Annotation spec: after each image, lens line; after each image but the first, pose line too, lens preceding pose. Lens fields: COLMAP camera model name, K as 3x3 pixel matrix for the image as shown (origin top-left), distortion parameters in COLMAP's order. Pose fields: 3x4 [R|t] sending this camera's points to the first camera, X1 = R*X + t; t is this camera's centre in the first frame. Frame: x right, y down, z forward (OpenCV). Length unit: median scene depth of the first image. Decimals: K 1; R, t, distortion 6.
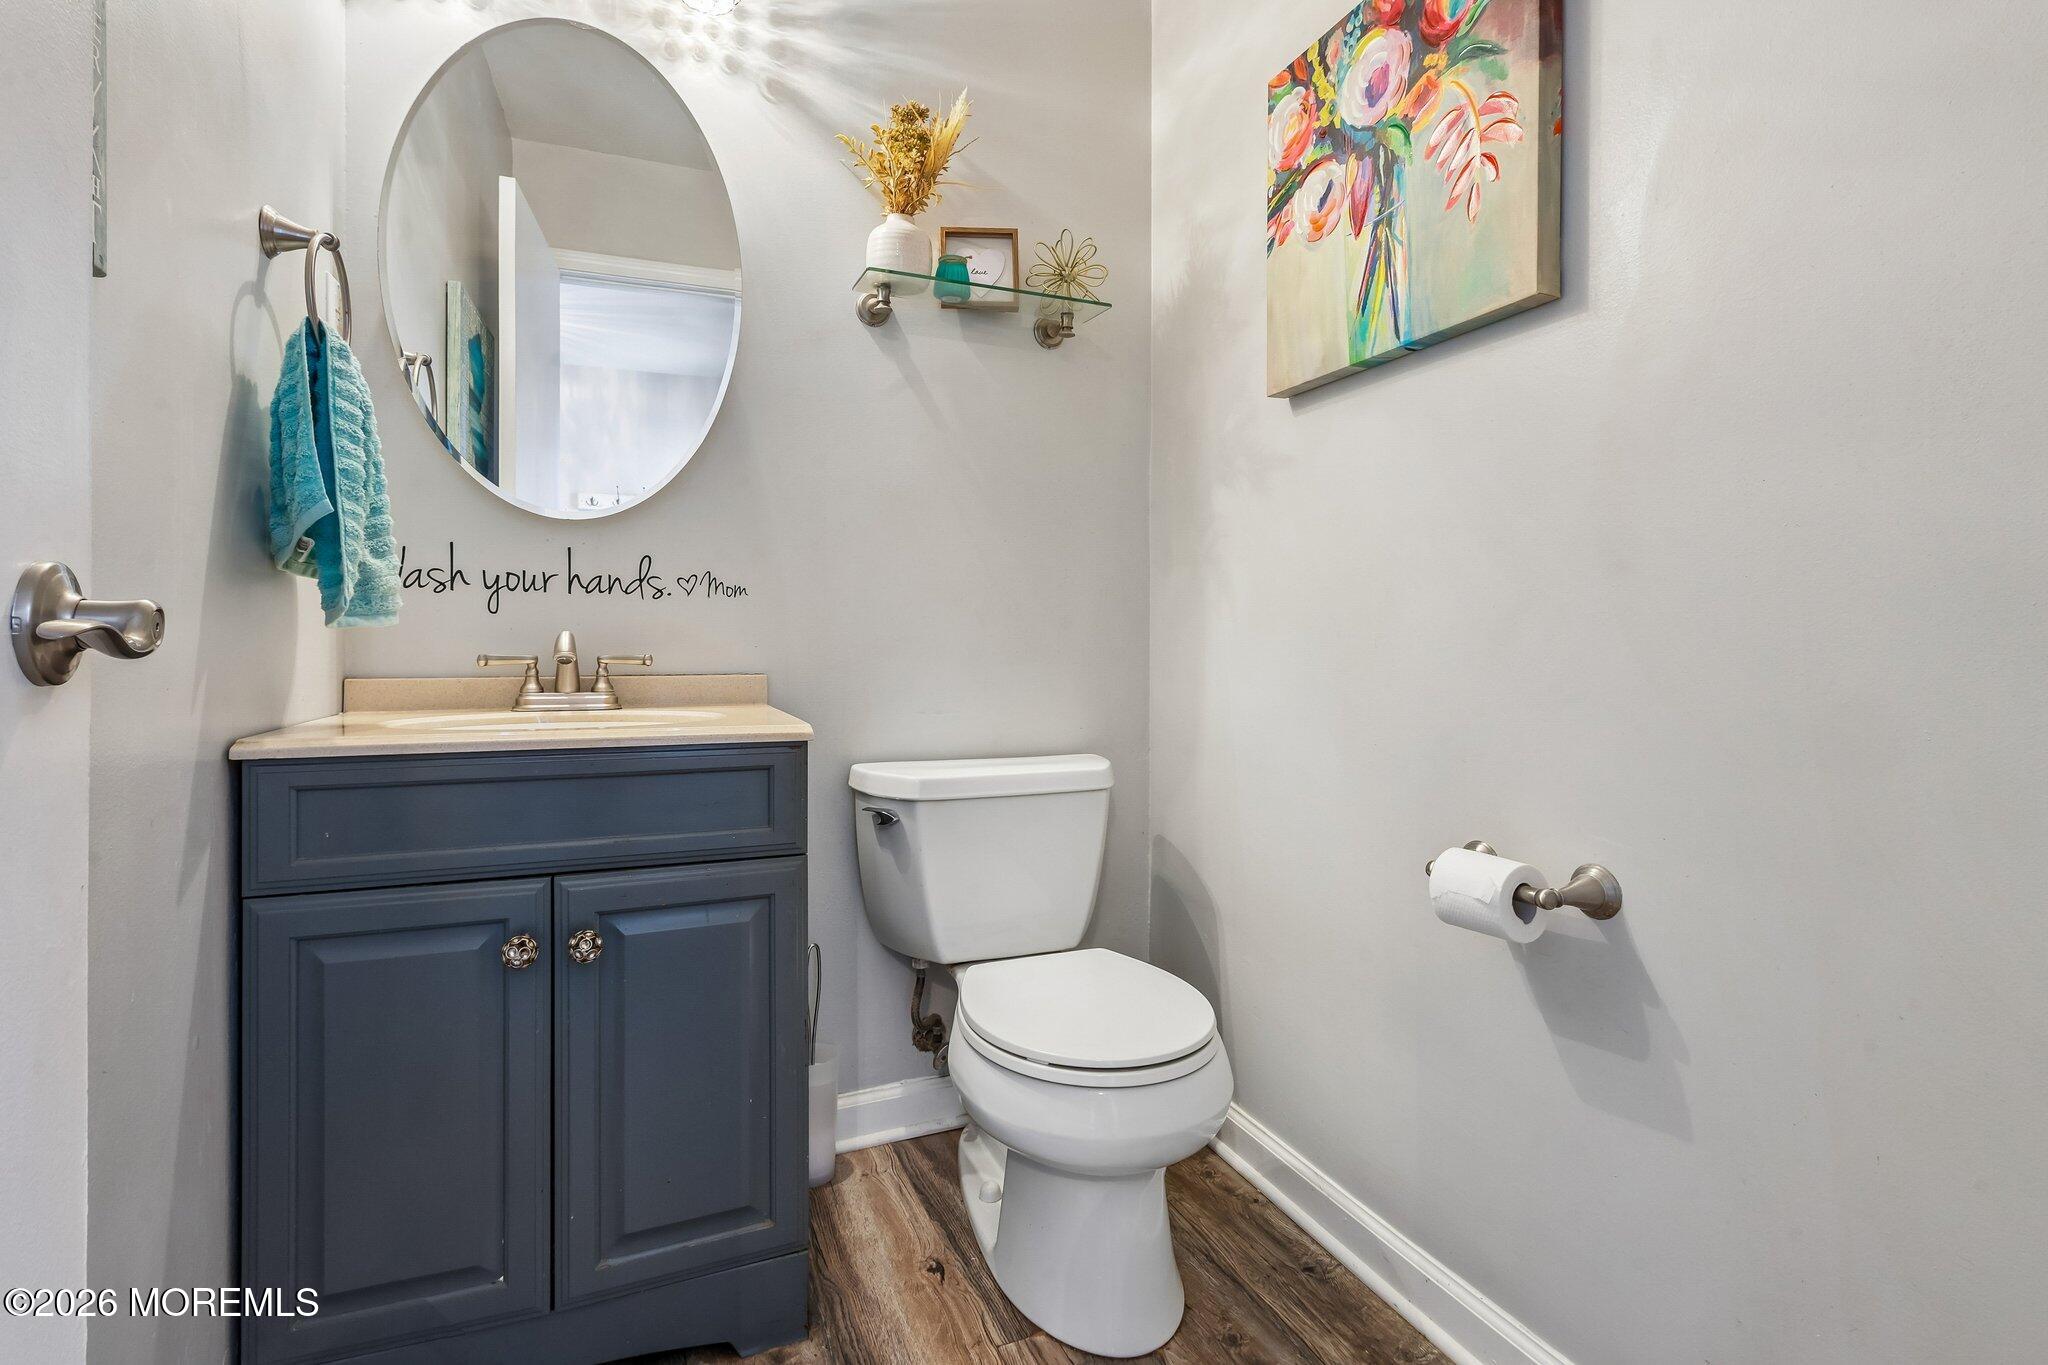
lens RADIAL K [[967.6, 0, 1018.1], [0, 967.6, 637.3], [0, 0, 1]] dist [-0.003948, -0.000189]
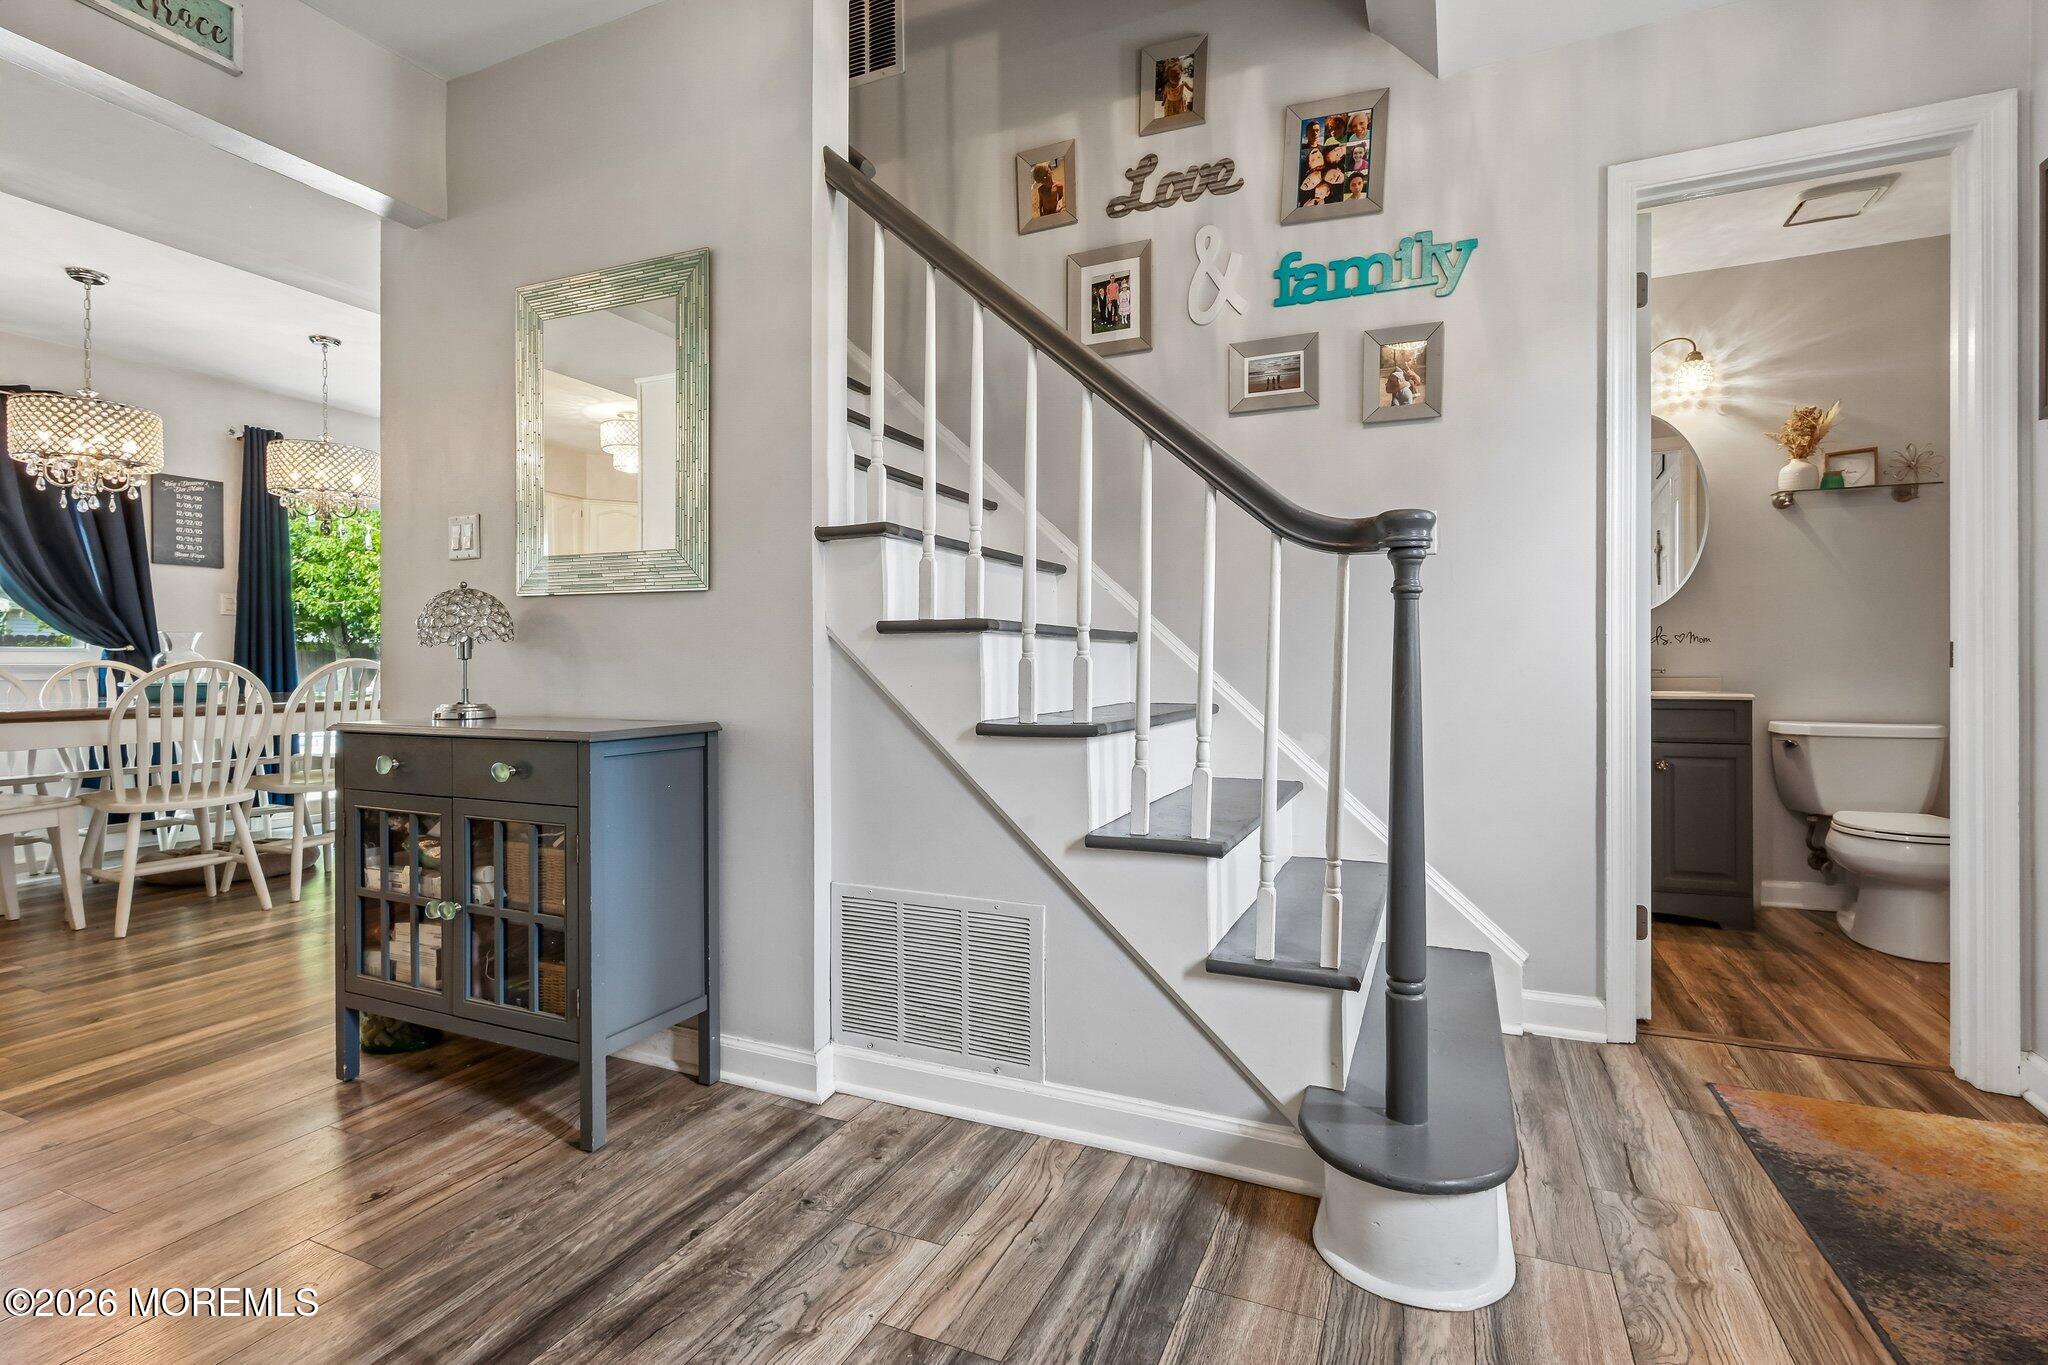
lens RADIAL K [[966.7, 0, 1025.4], [0, 966.7, 670.7], [0, 0, 1]] dist [-0.000768, 0.000038]
pose [[0.691881, -0.000279, -0.722011, 0.231773], [0.004936, 0.999978, 0.004343, 0.004471], [0.721995, -0.006568, 0.691868, -1.671435]]
